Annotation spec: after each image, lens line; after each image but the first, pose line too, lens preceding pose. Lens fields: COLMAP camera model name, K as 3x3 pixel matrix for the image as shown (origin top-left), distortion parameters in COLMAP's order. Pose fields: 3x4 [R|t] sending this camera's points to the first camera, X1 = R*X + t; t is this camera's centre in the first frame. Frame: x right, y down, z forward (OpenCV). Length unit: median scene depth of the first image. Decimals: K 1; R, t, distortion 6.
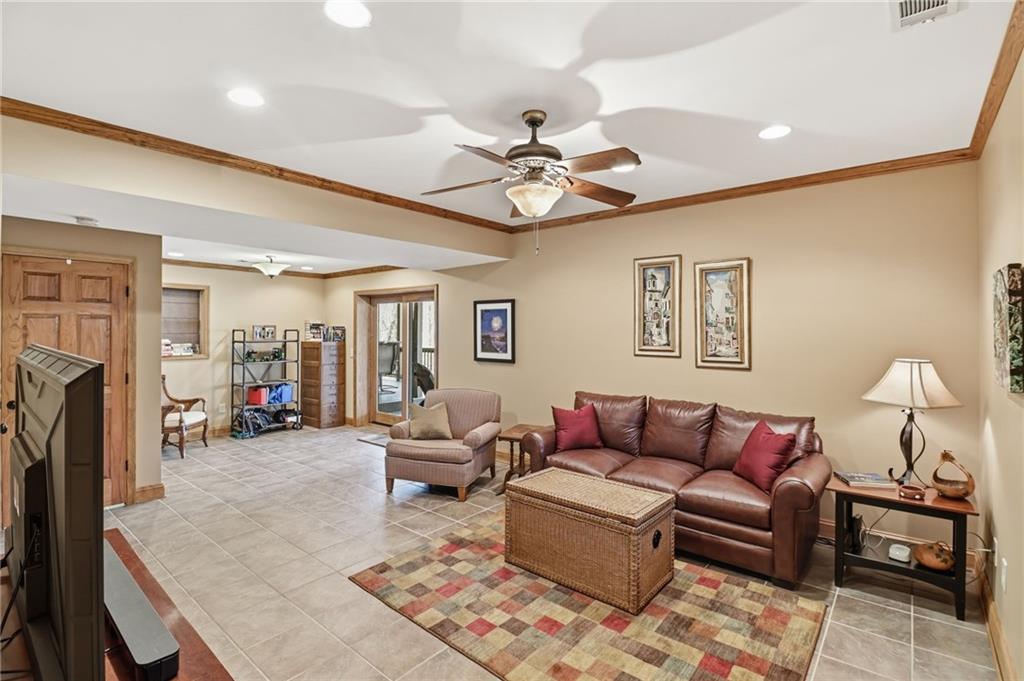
lens RADIAL K [[478.2, 0, 508.4], [0, 478.2, 326.5], [0, 0, 1]] dist [-0.016006, -0.008194]
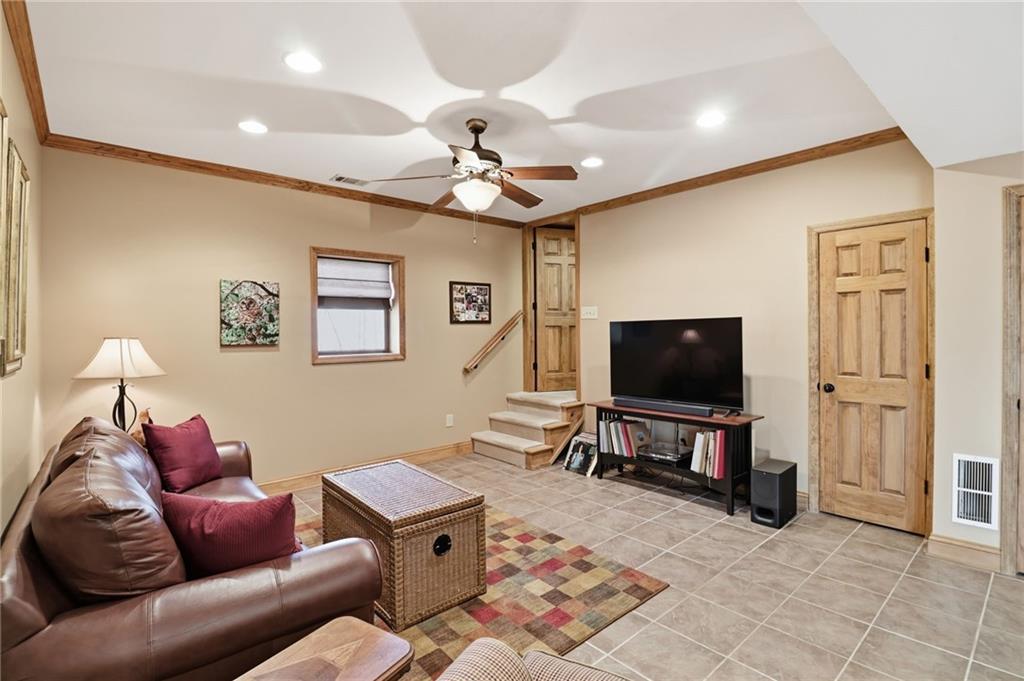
lens RADIAL K [[478.2, 0, 512.4], [0, 478.2, 336.3], [0, 0, 1]] dist [-0.016006, -0.008194]
pose [[-0.989206, 0.001904, 0.146520, -0.121488], [0.001691, 0.999997, -0.001579, 0.048258], [-0.146523, -0.001314, -0.989206, 1.293307]]
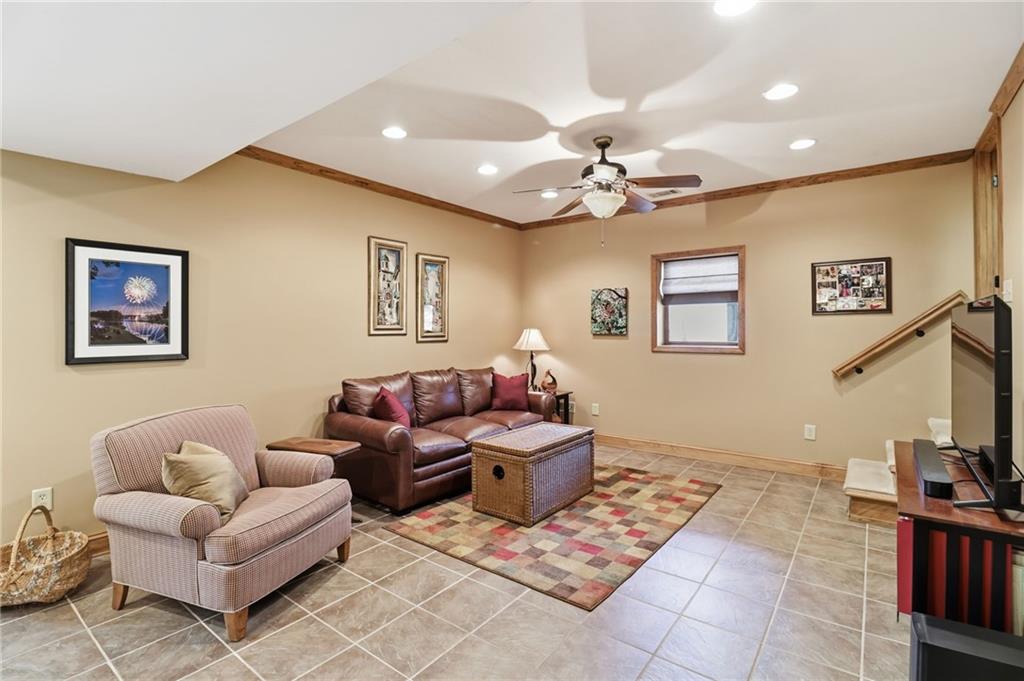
lens RADIAL K [[478.2, 0, 507.6], [0, 478.2, 330.9], [0, 0, 1]] dist [-0.016006, -0.008194]
pose [[-0.044182, -0.011889, 0.998953, -0.749215], [-0.006725, 0.999910, 0.011603, 0.040187], [-0.999001, -0.006205, -0.044258, 0.795058]]
